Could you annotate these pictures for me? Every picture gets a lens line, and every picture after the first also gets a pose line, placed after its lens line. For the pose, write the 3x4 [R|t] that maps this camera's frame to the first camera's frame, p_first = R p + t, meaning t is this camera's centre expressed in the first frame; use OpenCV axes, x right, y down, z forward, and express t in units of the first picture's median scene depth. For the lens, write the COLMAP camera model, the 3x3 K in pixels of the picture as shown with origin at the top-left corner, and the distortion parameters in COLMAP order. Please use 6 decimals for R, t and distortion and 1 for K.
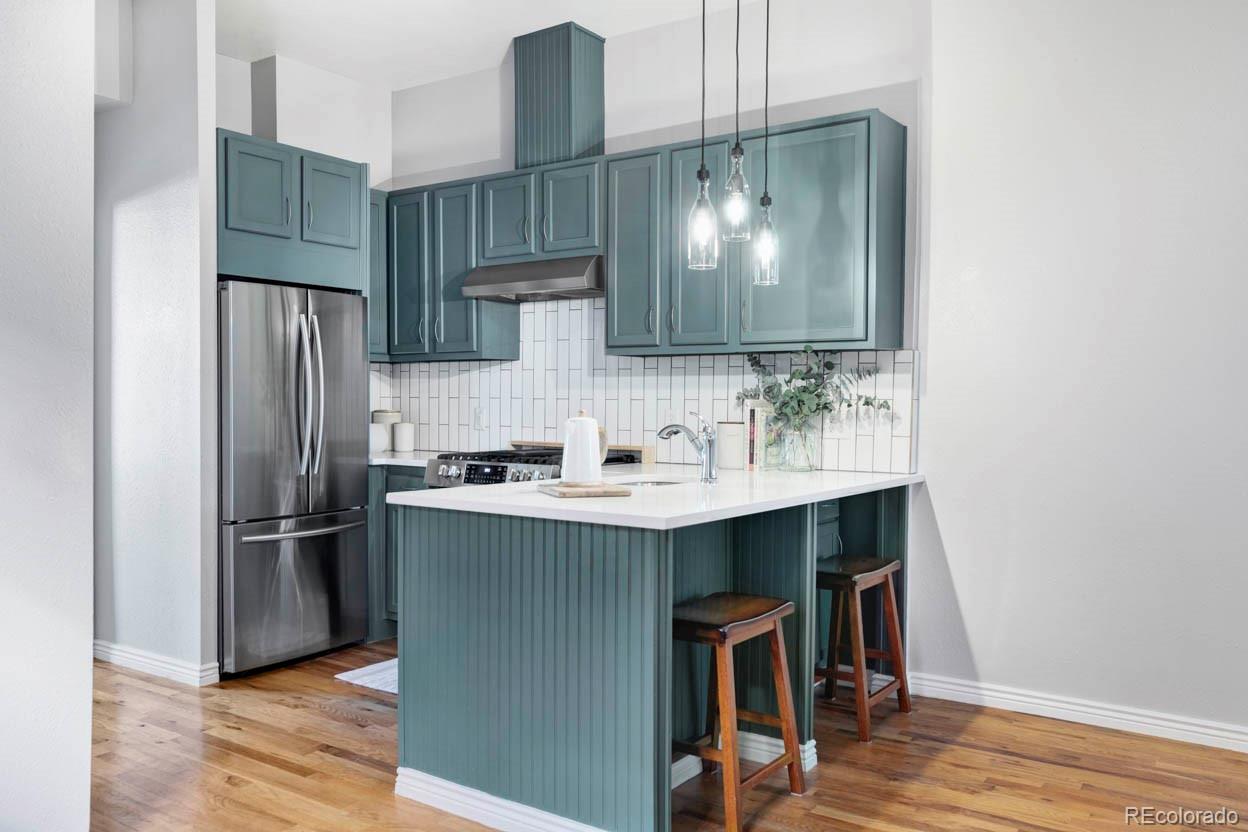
lens RADIAL K [[1001.0, 0, 624.0], [0, 1001.0, 416.0], [0, 0, 1]] dist [-0.000879, -0.000078]
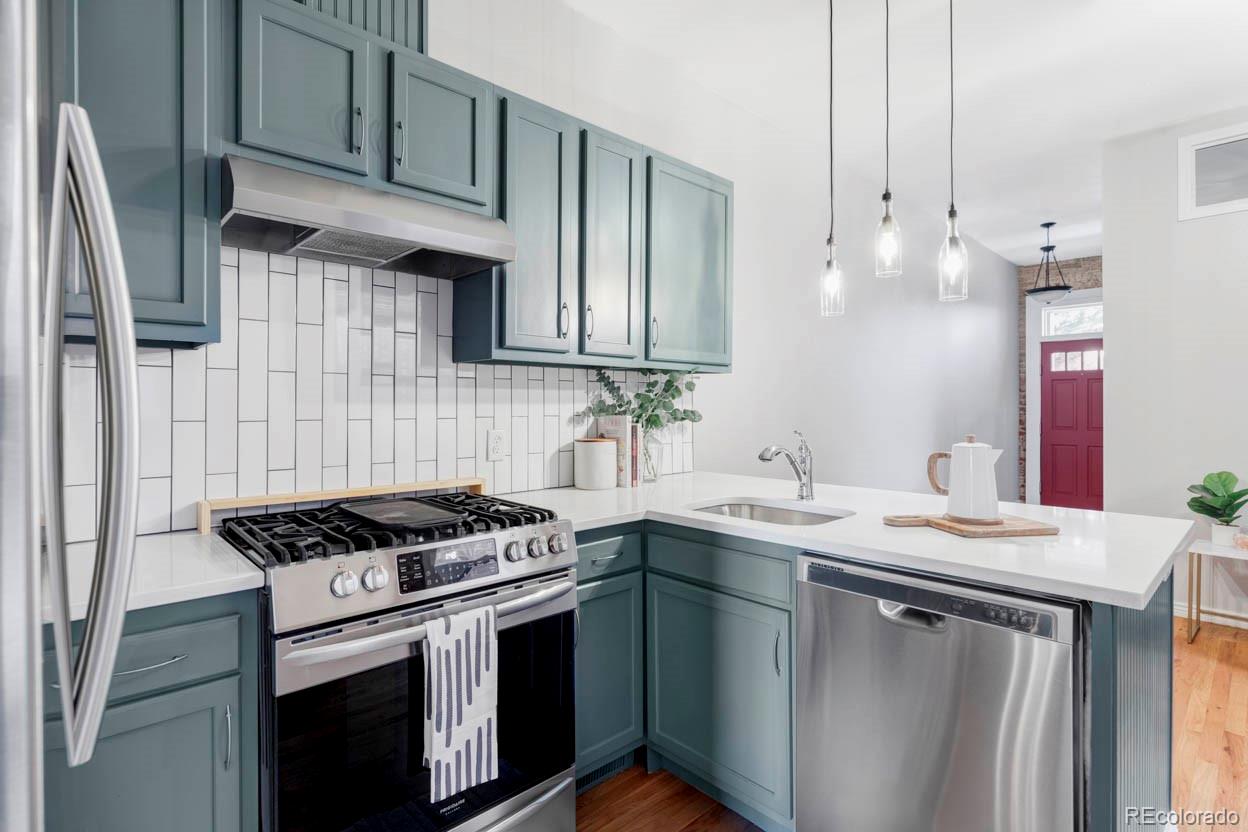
lens RADIAL K [[607.4, 0, 623.8], [0, 607.4, 402.4], [0, 0, 1]] dist [-0.000240, 0.000102]
pose [[0.208357, 0.000565, 0.978053, -0.429227], [0.020823, 0.999771, -0.005014, -0.024765], [-0.977831, 0.021411, 0.208297, 0.821216]]
